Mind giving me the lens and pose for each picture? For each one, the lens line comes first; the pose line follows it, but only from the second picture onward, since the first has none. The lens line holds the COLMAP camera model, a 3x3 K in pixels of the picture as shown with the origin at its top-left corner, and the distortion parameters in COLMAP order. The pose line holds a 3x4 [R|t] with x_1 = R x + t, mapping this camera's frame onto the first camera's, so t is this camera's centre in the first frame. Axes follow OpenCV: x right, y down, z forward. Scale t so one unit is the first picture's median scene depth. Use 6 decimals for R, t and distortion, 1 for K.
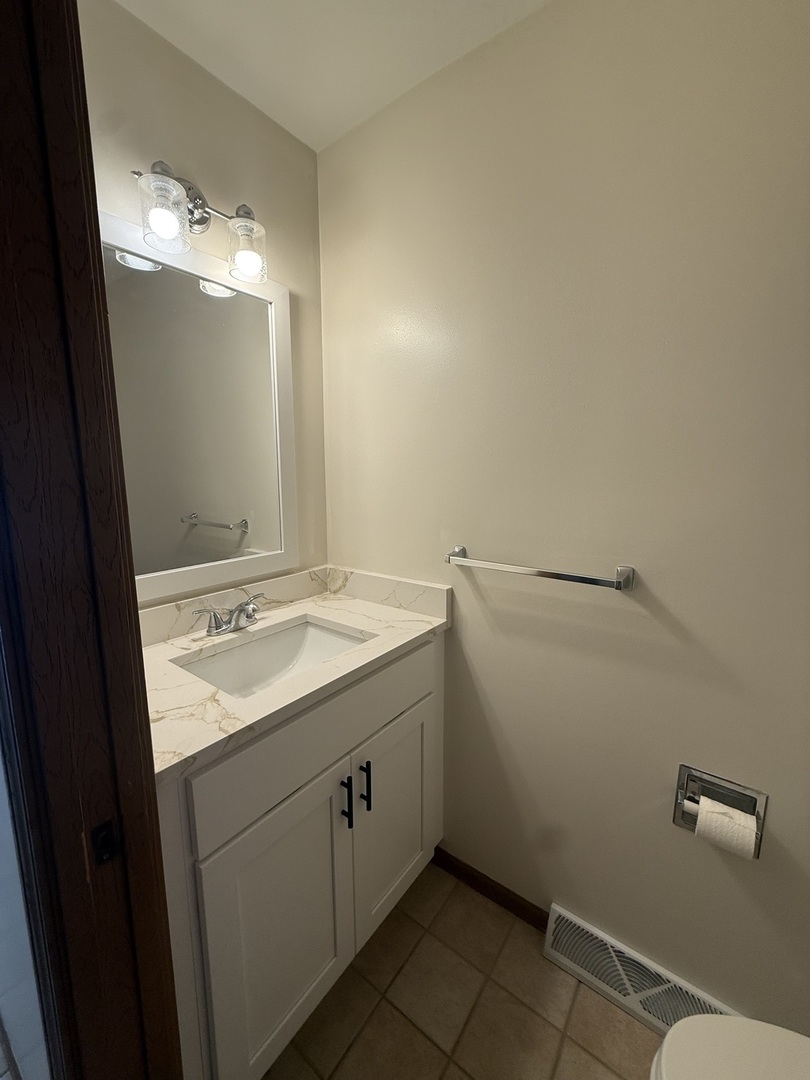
lens RADIAL K [[431.7, 0, 404.8], [0, 431.7, 536.3], [0, 0, 1]] dist [0.001720, 0.000539]
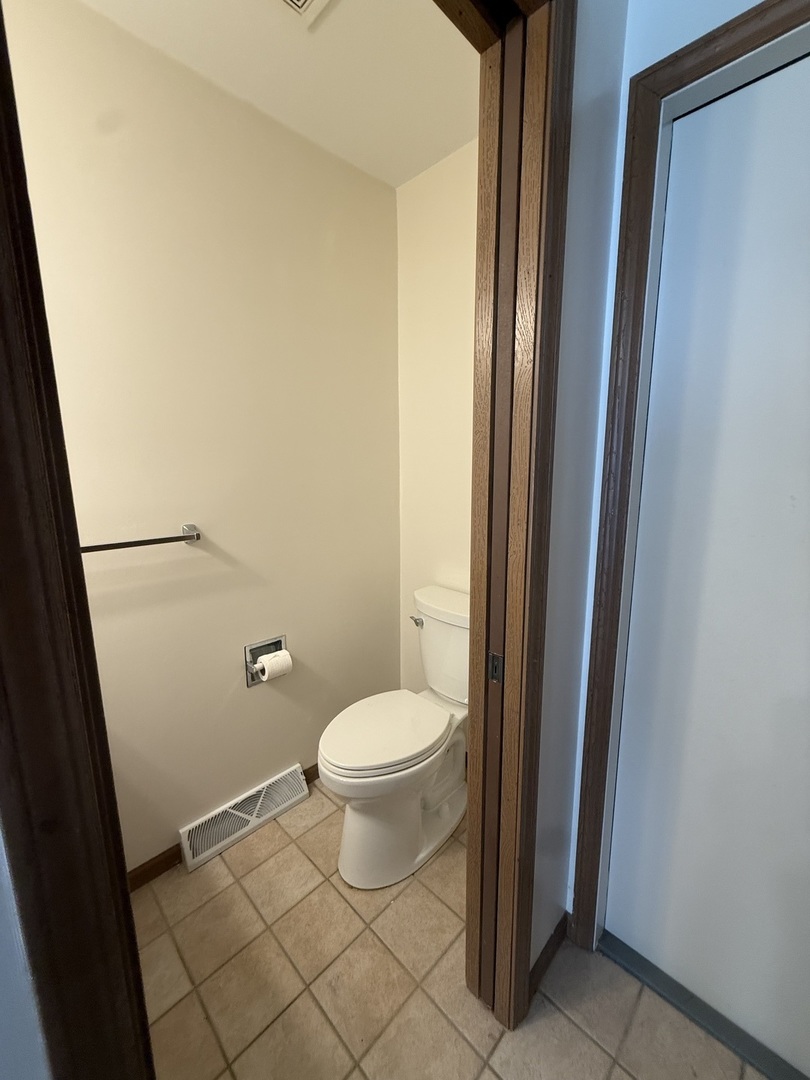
lens RADIAL K [[431.7, 0, 404.8], [0, 431.7, 536.3], [0, 0, 1]] dist [0.001720, 0.000539]
pose [[0.143455, -0.175872, 0.973904, -0.660700], [0.159286, 0.975356, 0.152672, 0.008564], [-0.976754, 0.133228, 0.167933, 0.143855]]
